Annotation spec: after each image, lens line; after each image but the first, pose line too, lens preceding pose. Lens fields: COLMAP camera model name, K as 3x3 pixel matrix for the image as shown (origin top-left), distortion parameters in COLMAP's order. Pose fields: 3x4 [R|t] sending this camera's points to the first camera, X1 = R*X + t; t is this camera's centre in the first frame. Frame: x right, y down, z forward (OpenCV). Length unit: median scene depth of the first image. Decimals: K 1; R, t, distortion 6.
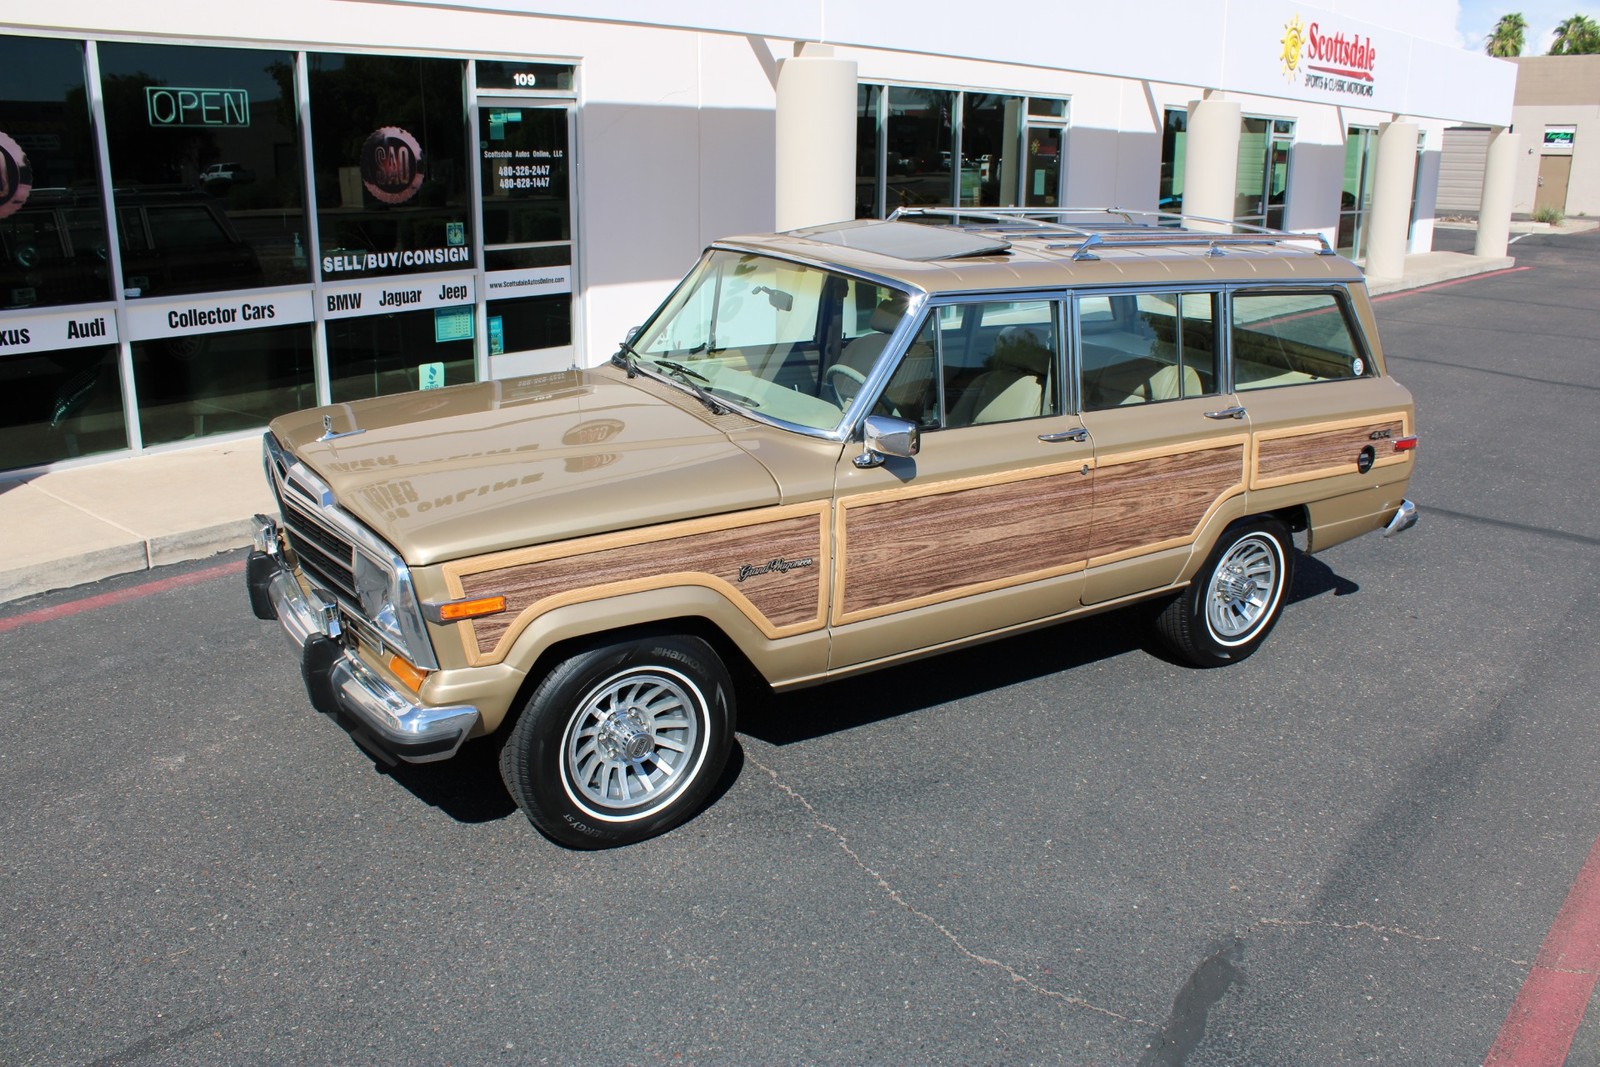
lens RADIAL K [[1353.1, 0, 808.9], [0, 1353.1, 529.1], [0, 0, 1]] dist [-0.164429, 0.137982]
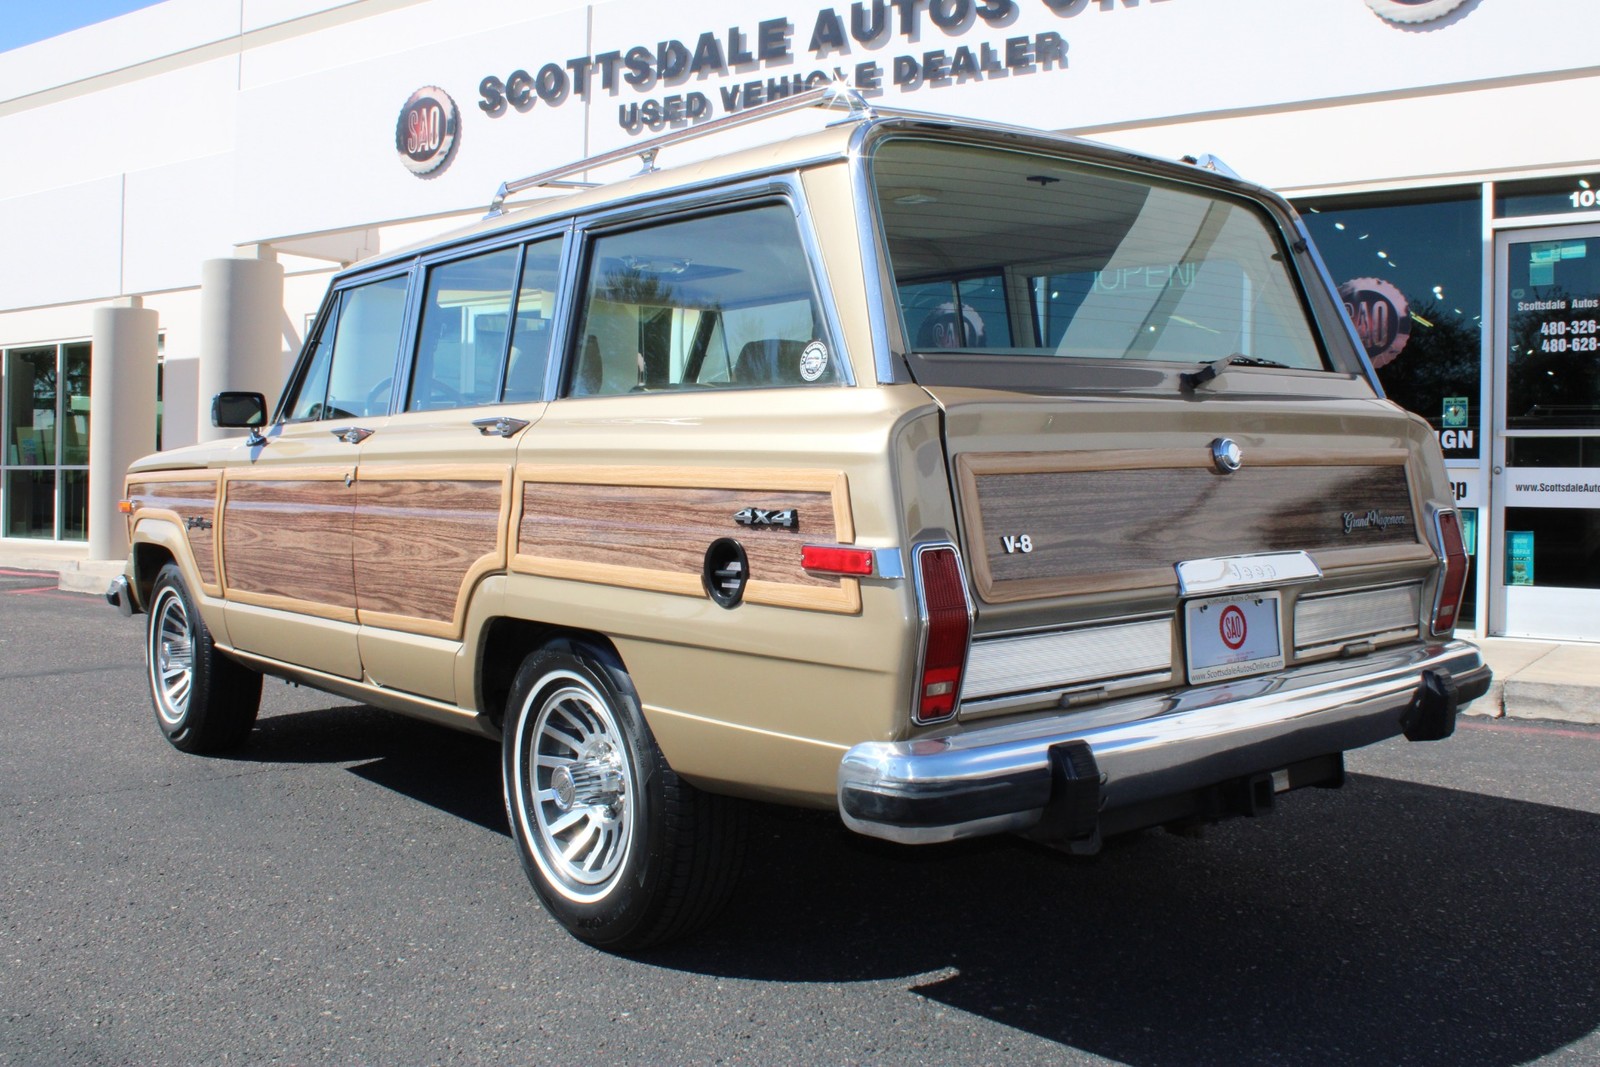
lens RADIAL K [[1530.8, 0, 784.5], [0, 1530.8, 528.7], [0, 0, 1]] dist [-0.108198, 0.000000]
pose [[0.083107, 0.011256, -0.996477, 1.052406], [-0.288513, 0.957384, -0.013248, -0.075984], [0.953862, 0.288598, 0.082813, 1.142748]]
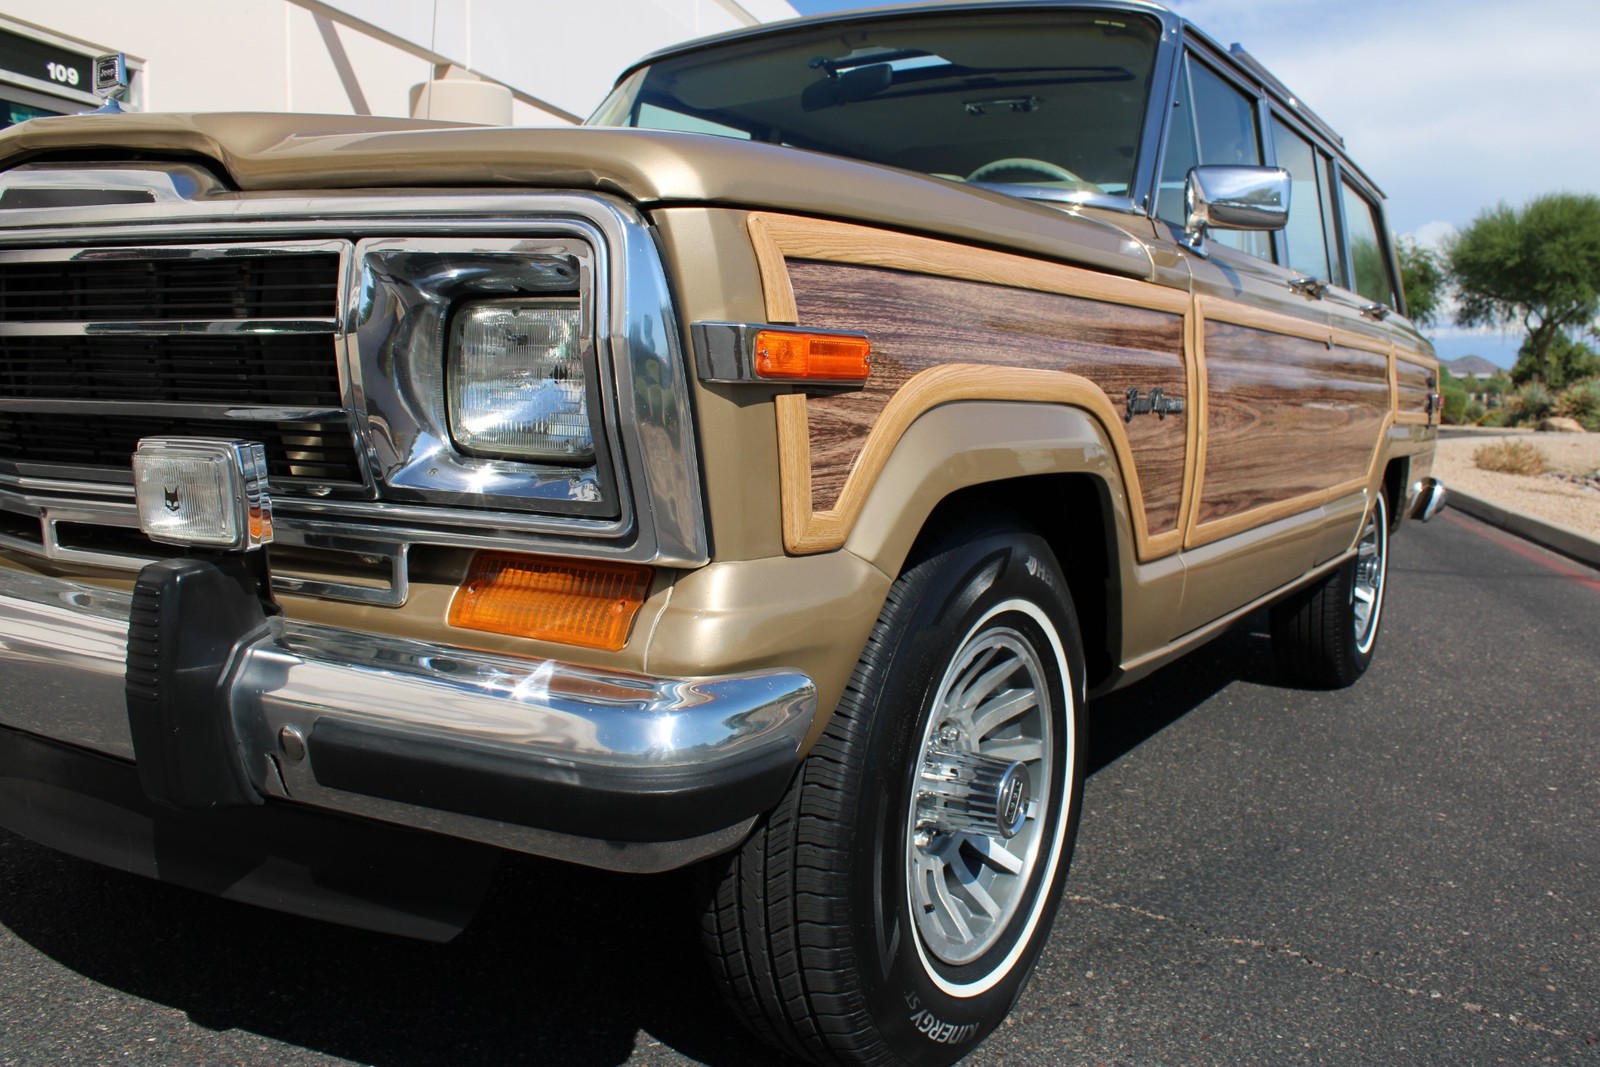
lens RADIAL K [[1353.1, 0, 805.5], [0, 1353.1, 535.3], [0, 0, 1]] dist [-0.164429, 0.137982]
pose [[0.911983, -0.049548, 0.407225, -0.288401], [0.120354, 0.981312, -0.150136, 0.111959], [-0.392176, 0.185933, 0.900903, 0.520338]]
